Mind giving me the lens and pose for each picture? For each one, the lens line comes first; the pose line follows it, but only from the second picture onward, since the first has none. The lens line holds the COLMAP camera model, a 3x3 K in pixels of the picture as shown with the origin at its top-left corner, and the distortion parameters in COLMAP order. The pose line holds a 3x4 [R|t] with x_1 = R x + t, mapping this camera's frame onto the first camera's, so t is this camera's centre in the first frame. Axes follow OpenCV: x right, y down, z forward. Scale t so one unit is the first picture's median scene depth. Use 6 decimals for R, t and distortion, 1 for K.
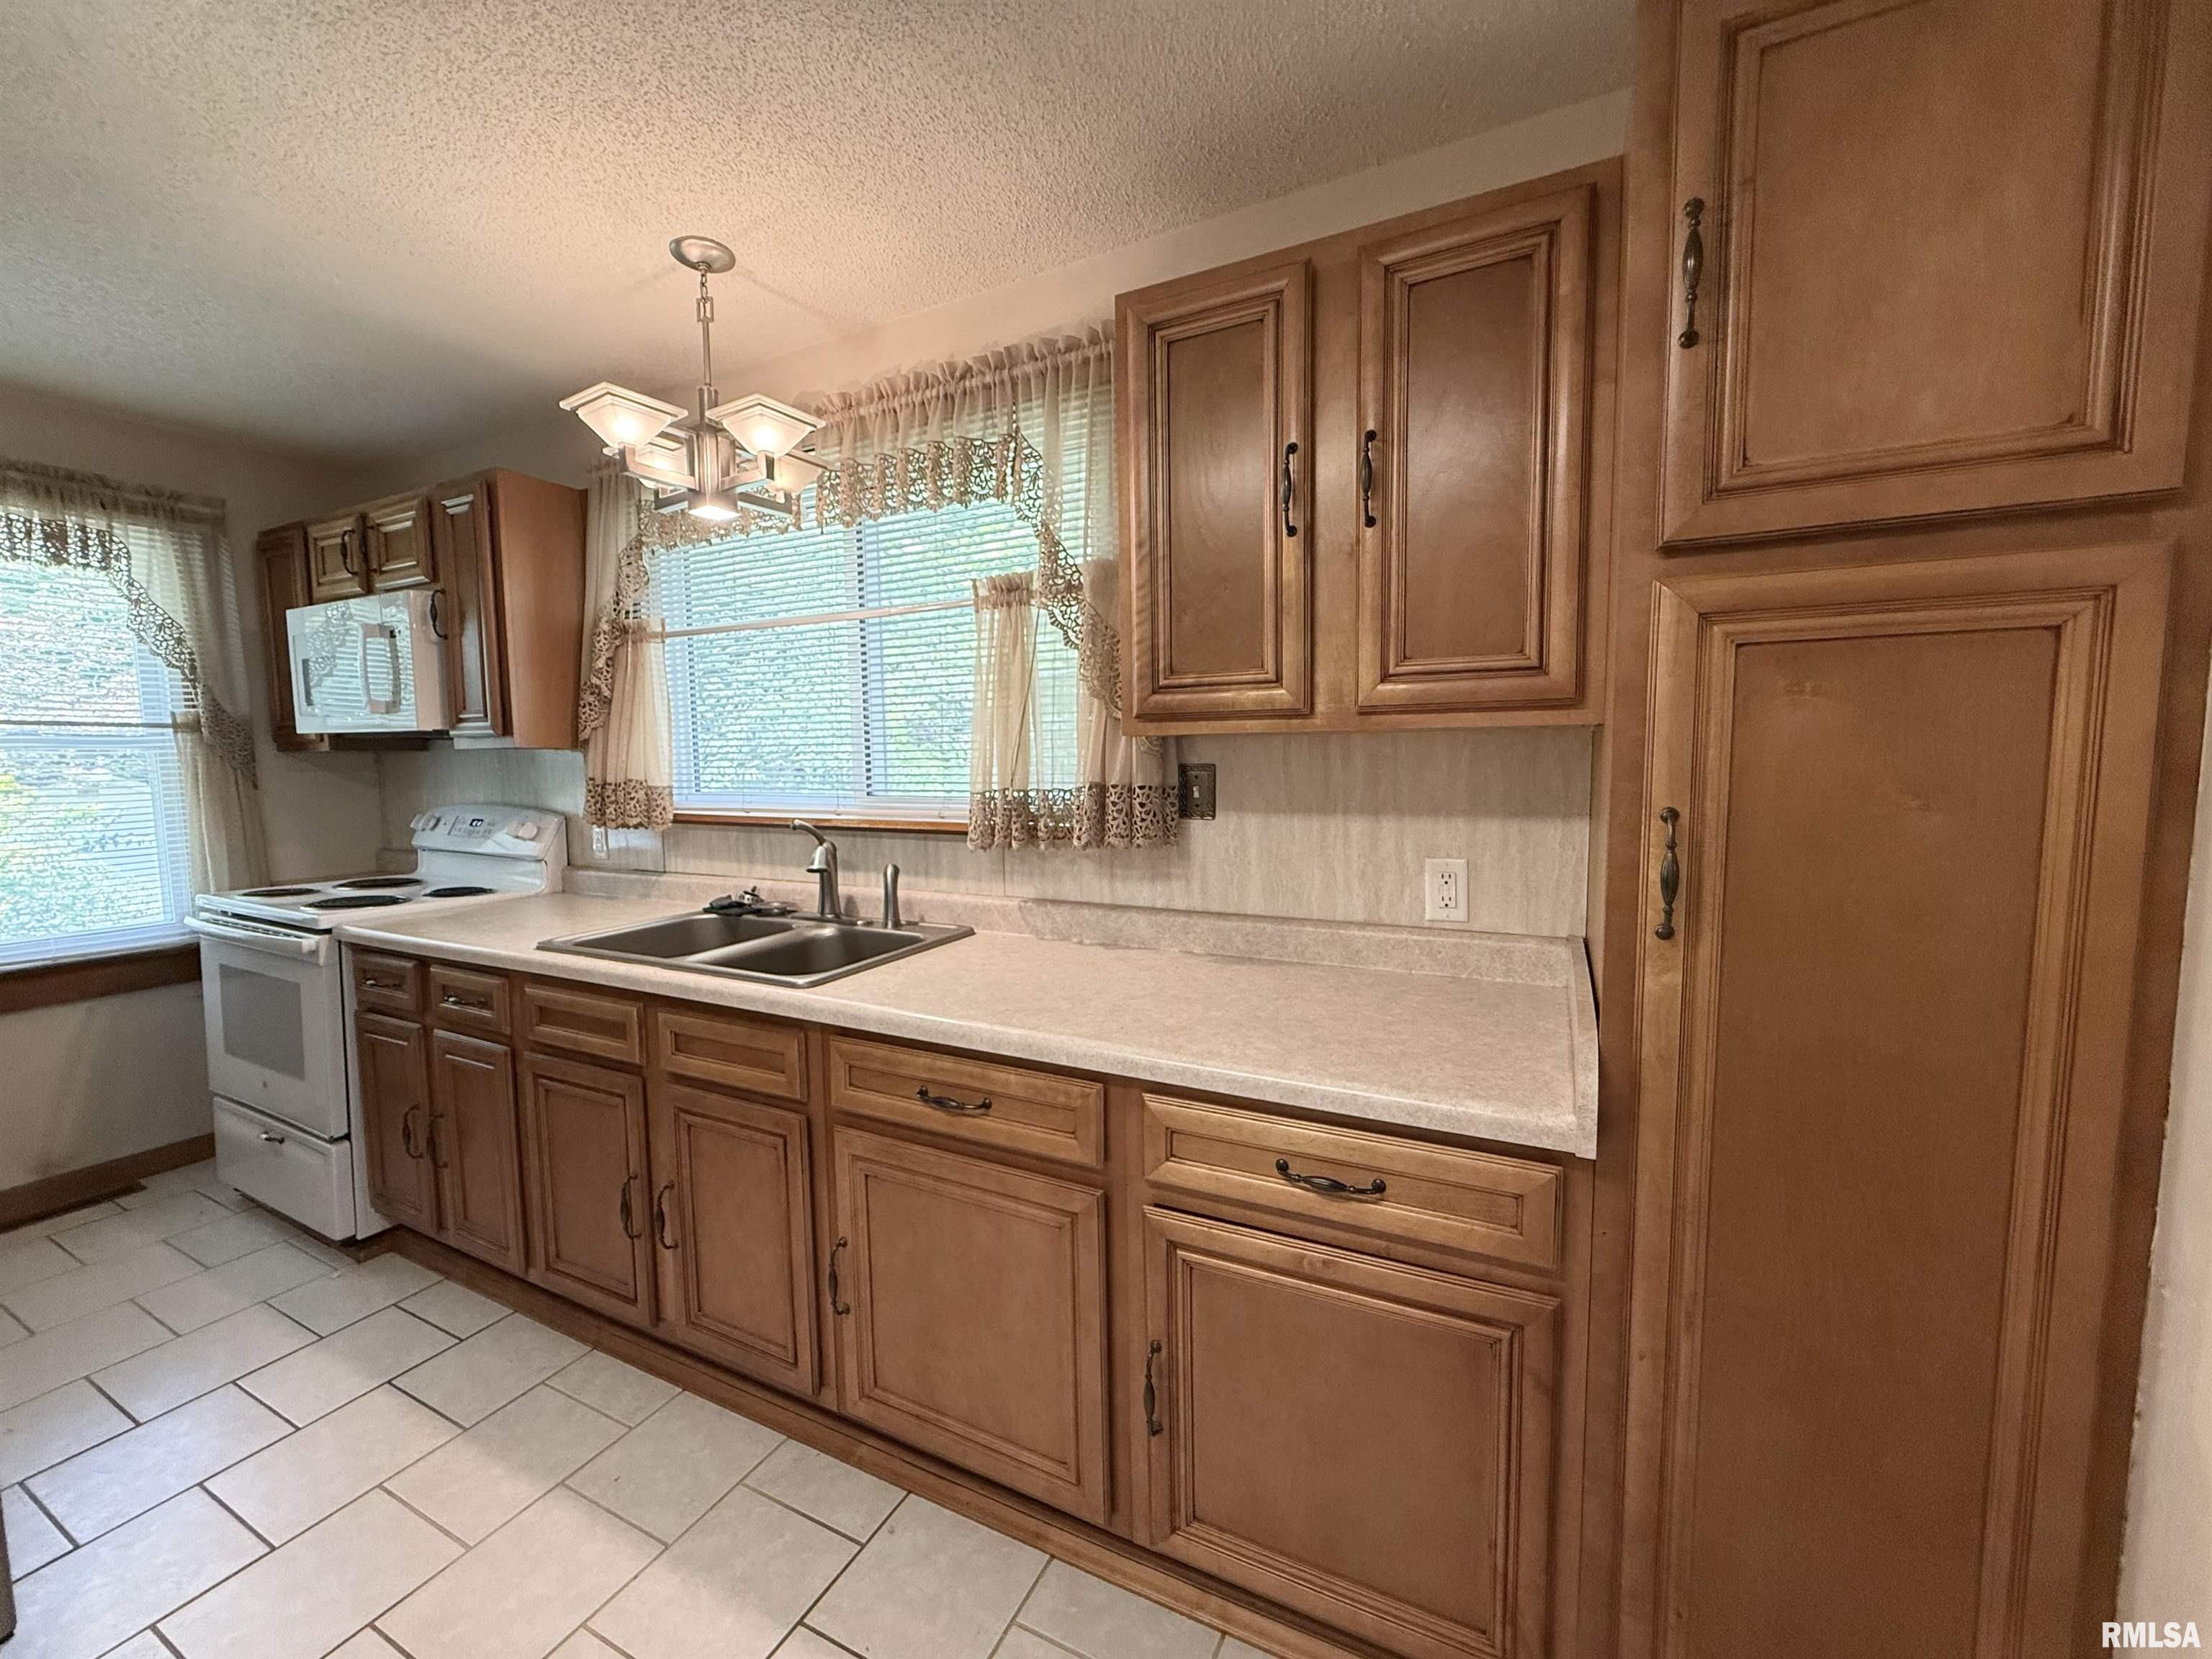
lens RADIAL K [[886.8, 0, 1095.1], [0, 886.8, 833.3], [0, 0, 1]] dist [-0.002151, 0.000830]
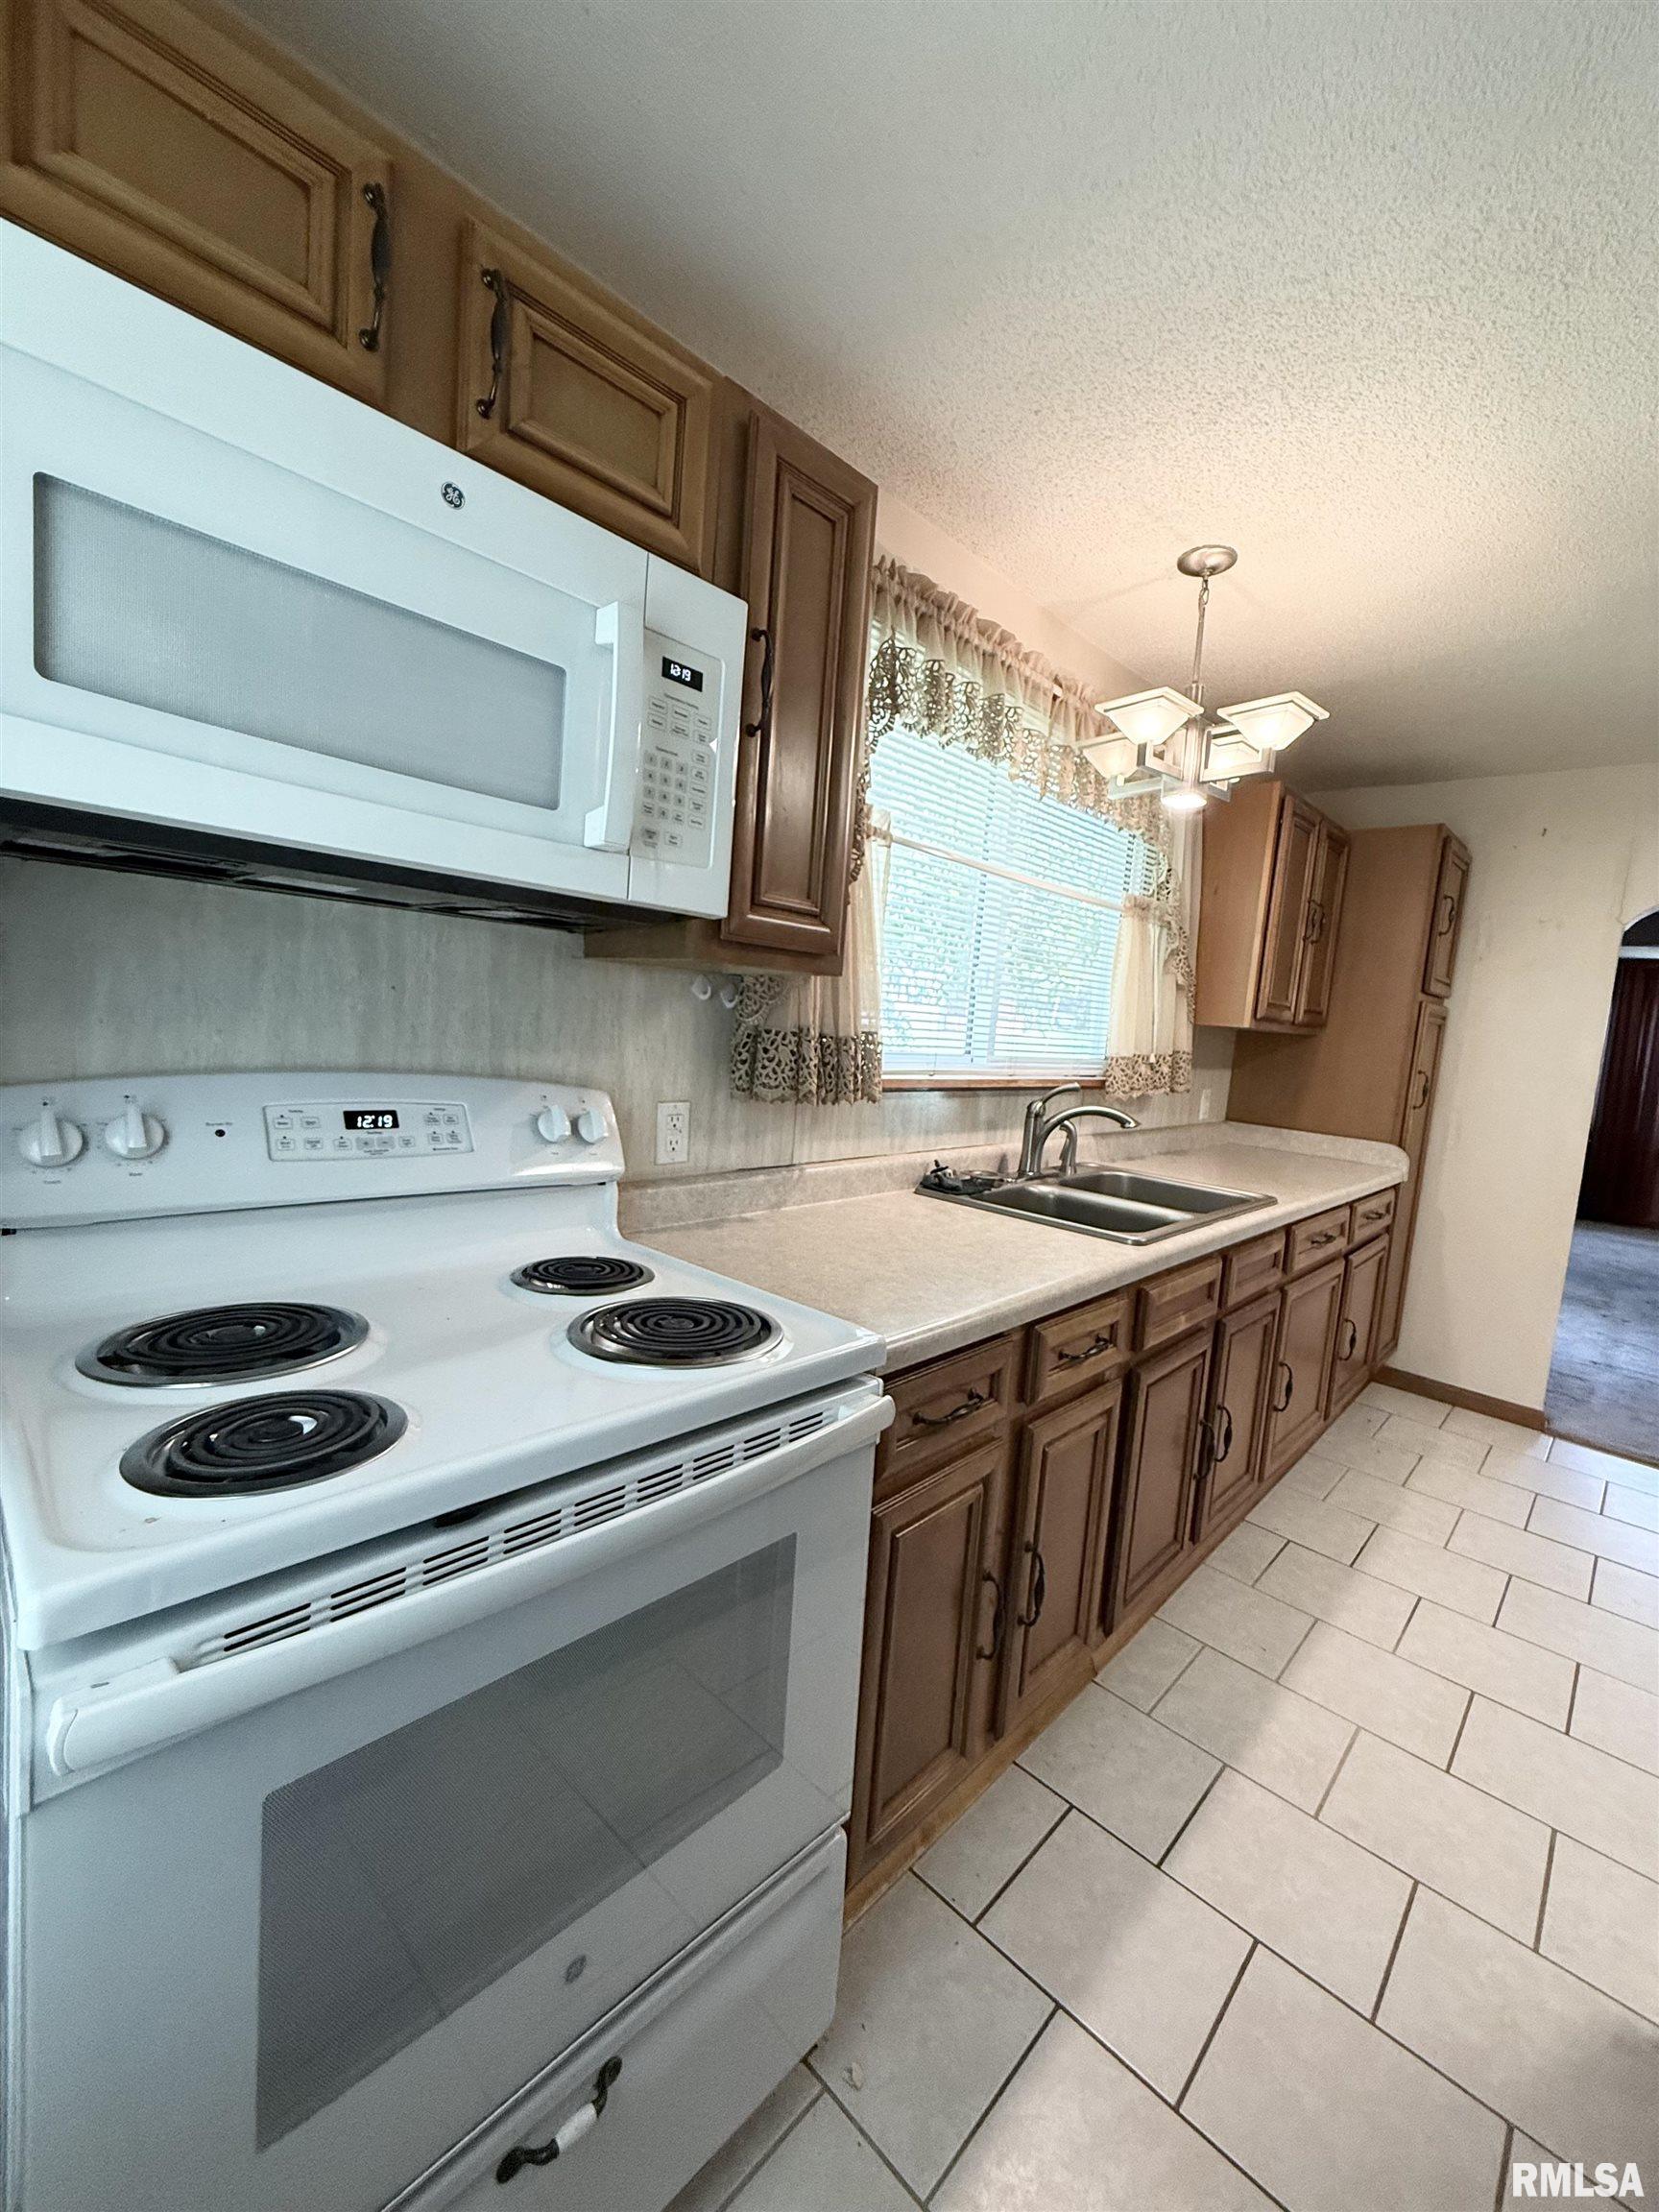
lens RADIAL K [[886.8, 0, 819.1], [0, 886.8, 1103.3], [0, 0, 1]] dist [-0.002151, 0.000830]
pose [[0.290675, -0.067238, 0.954456, -1.881975], [0.010669, 0.997694, 0.067035, -0.083208], [-0.956762, -0.009302, 0.290722, 1.295151]]
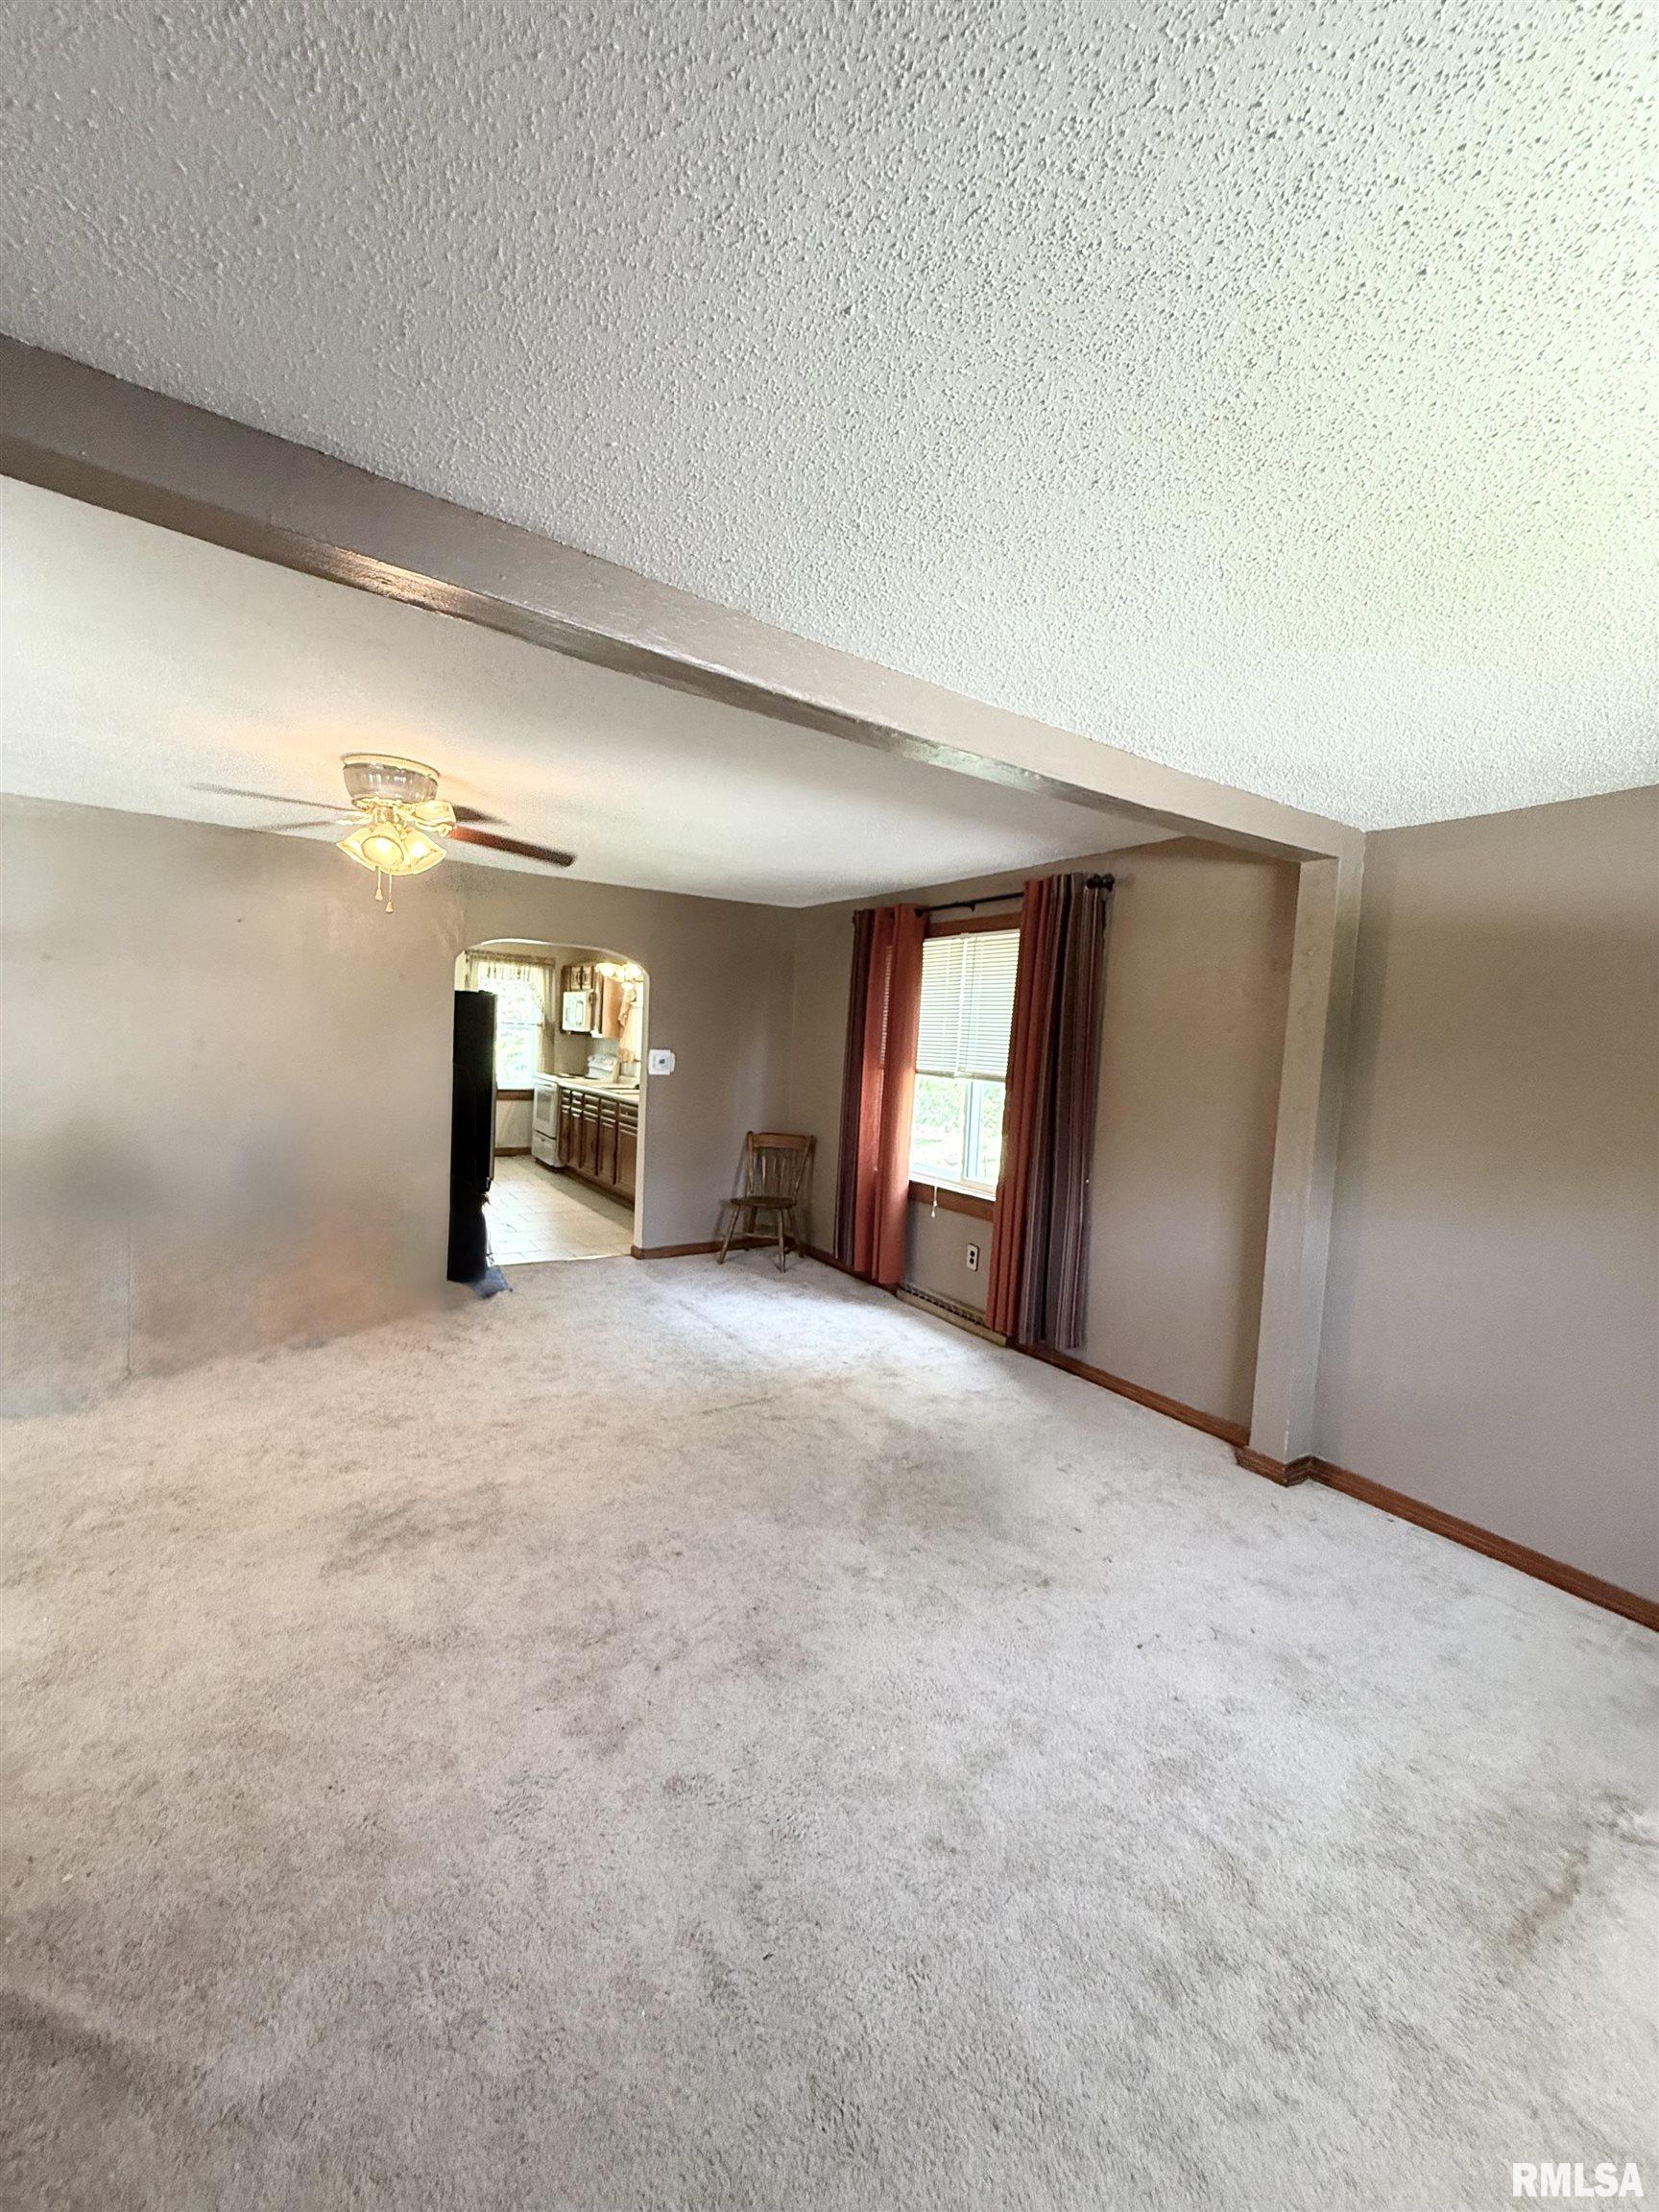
lens RADIAL K [[886.8, 0, 835.4], [0, 886.8, 1098.8], [0, 0, 1]] dist [-0.002151, 0.000830]
pose [[0.863176, 0.092999, -0.496265, 3.033621], [-0.112305, 0.993632, -0.009134, 0.118257], [0.492256, 0.063617, 0.868123, -2.510212]]
